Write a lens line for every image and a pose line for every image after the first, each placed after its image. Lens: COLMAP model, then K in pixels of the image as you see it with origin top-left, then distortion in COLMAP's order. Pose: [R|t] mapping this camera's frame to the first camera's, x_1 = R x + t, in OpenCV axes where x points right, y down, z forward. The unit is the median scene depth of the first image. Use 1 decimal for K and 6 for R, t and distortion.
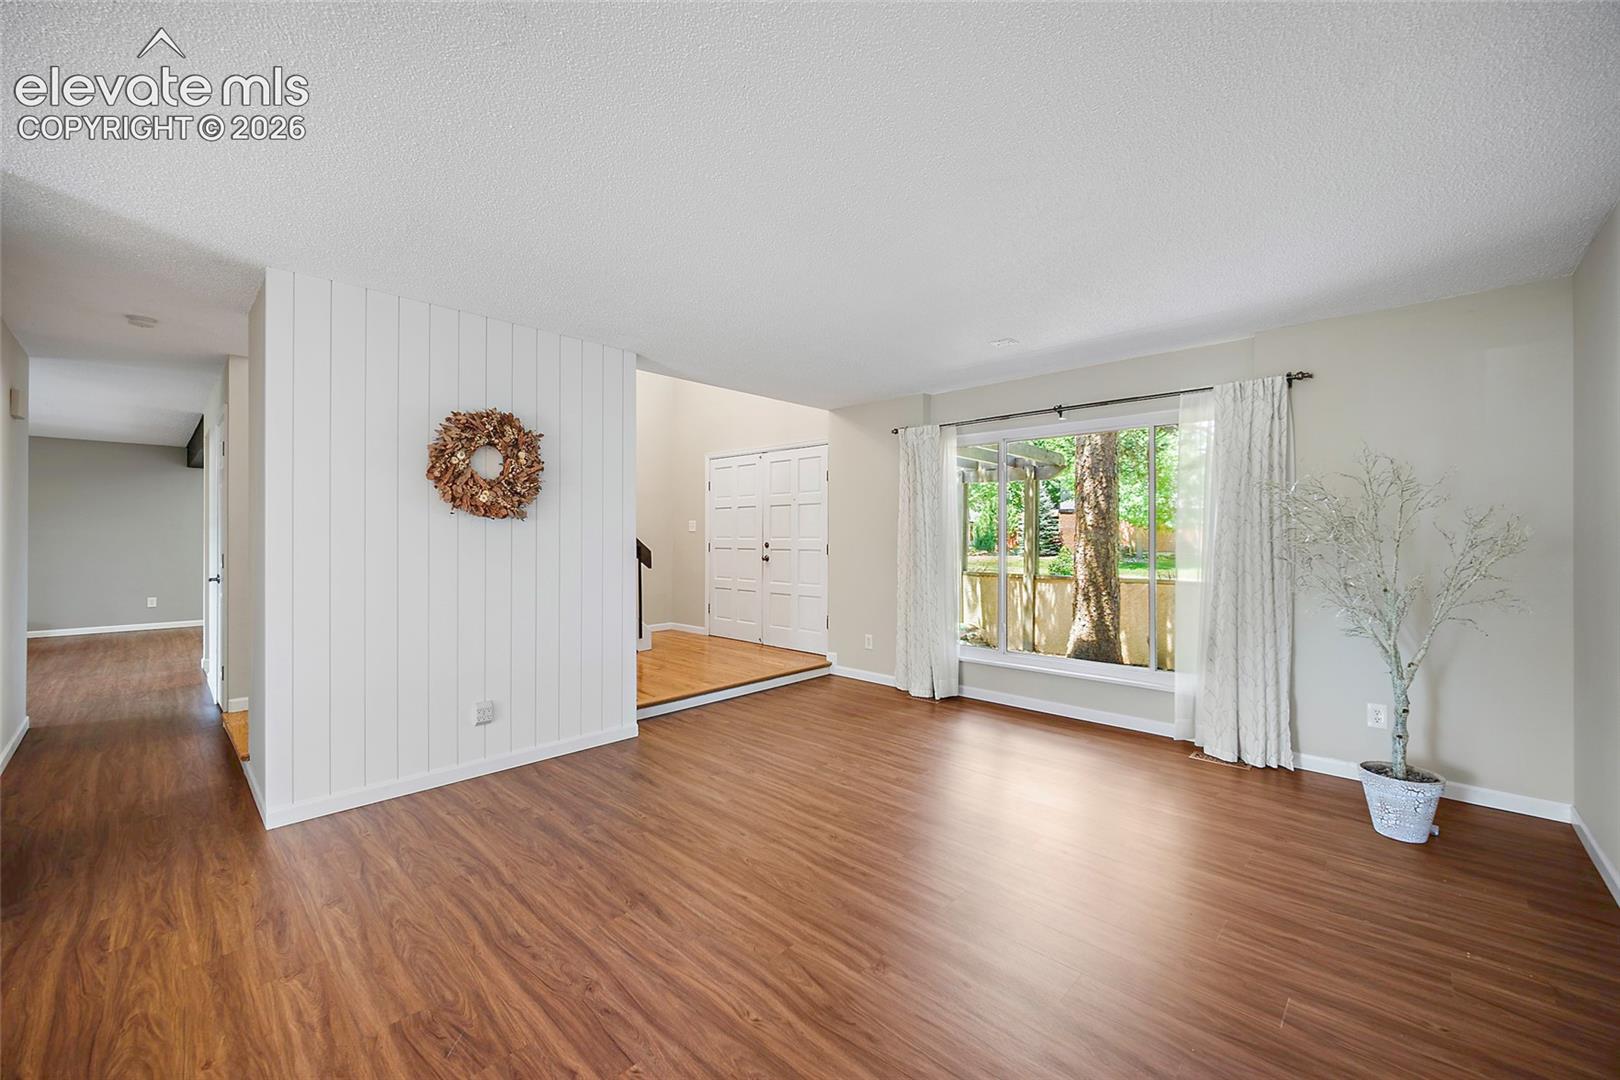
lens RADIAL K [[635.9, 0, 808.9], [0, 635.9, 536.9], [0, 0, 1]] dist [0.000596, -0.000653]
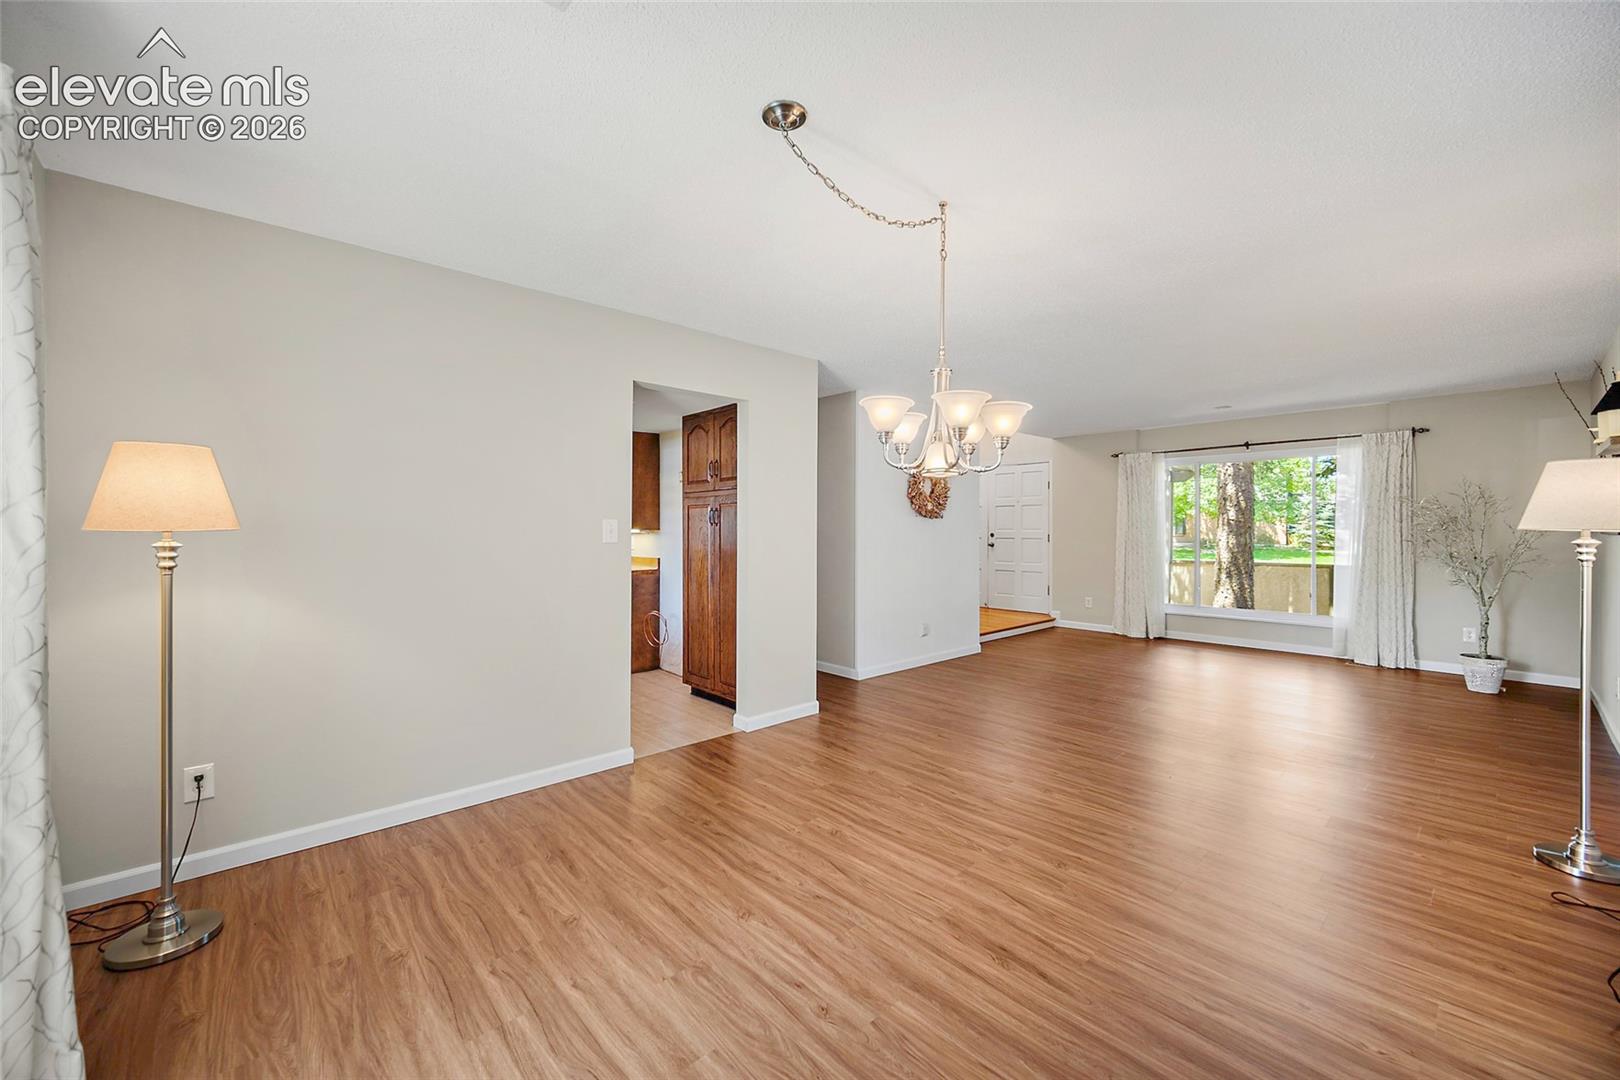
lens RADIAL K [[635.9, 0, 814.7], [0, 635.9, 535.7], [0, 0, 1]] dist [0.000596, -0.000653]
pose [[0.997753, -0.000919, -0.066998, -0.582663], [0.001562, 0.999953, 0.009545, 0.000929], [0.066986, -0.009628, 0.997707, -0.639029]]
